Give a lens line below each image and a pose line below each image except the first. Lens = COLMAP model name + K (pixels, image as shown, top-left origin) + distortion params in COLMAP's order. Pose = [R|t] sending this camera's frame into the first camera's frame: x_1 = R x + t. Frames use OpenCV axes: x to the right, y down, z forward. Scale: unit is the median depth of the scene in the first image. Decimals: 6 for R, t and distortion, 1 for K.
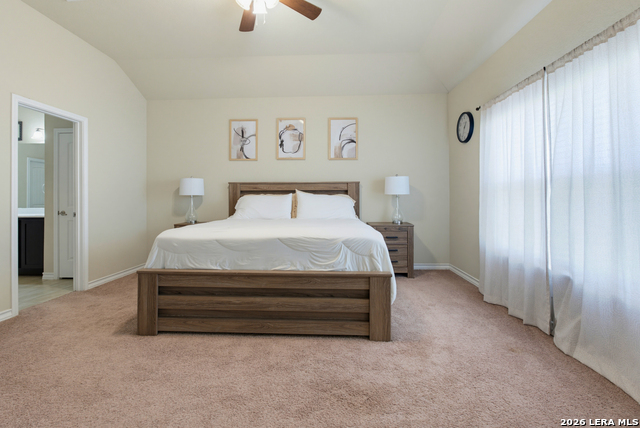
lens RADIAL K [[290.3, 0, 321.4], [0, 290.3, 195.2], [0, 0, 1]] dist [-0.004024, -0.000539]
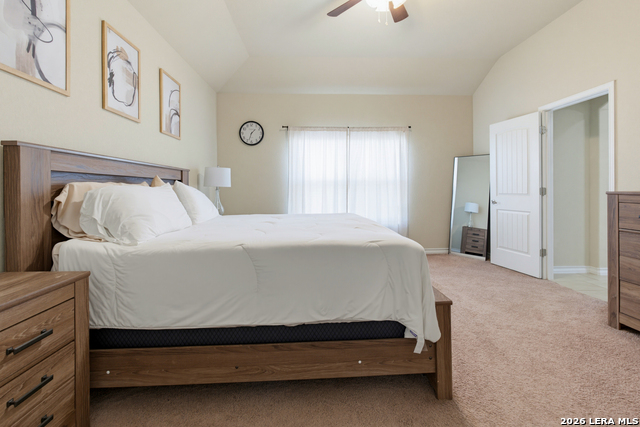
lens RADIAL K [[290.3, 0, 321.4], [0, 290.3, 194.7], [0, 0, 1]] dist [-0.004024, -0.000539]
pose [[-0.095949, -0.012357, 0.995310, -0.651797], [-0.001854, 0.999923, 0.012236, 0.008679], [-0.995385, -0.000671, -0.095965, 0.699104]]
